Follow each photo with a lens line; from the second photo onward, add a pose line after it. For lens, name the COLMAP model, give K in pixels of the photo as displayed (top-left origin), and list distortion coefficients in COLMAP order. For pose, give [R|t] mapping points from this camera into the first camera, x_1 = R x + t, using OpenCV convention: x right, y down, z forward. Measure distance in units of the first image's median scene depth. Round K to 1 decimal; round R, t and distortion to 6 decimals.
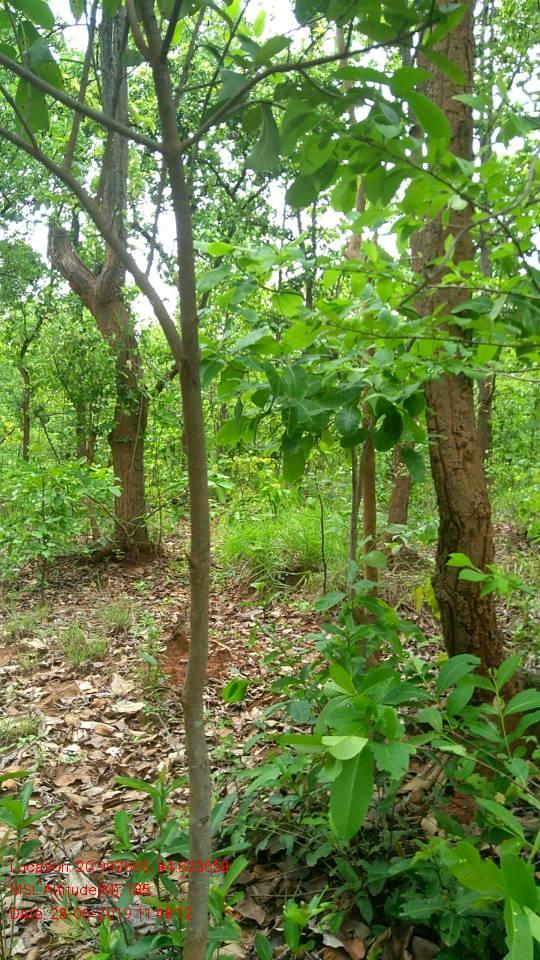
lens RADIAL K [[756.1, 0, 270.0], [0, 756.1, 480.0], [0, 0, 1]] dist [-0.001714, -0.001454]
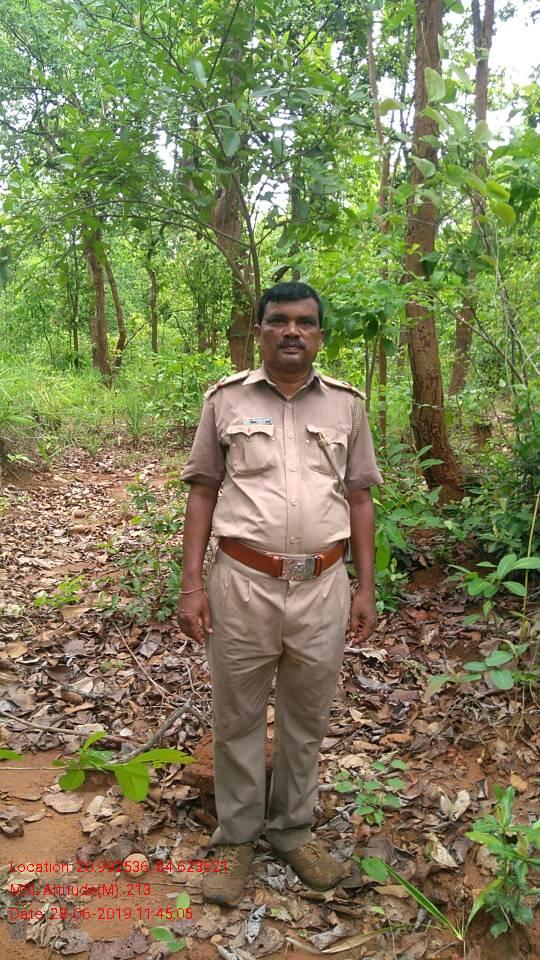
lens RADIAL K [[733.6, 0, 269.7], [0, 733.6, 501.0], [0, 0, 1]] dist [0.169576, -0.284687]
pose [[0.988989, 0.027964, -0.145326, 0.052825], [-0.003111, 0.985697, 0.168500, 0.013806], [0.147959, -0.166192, 0.974930, -0.283448]]
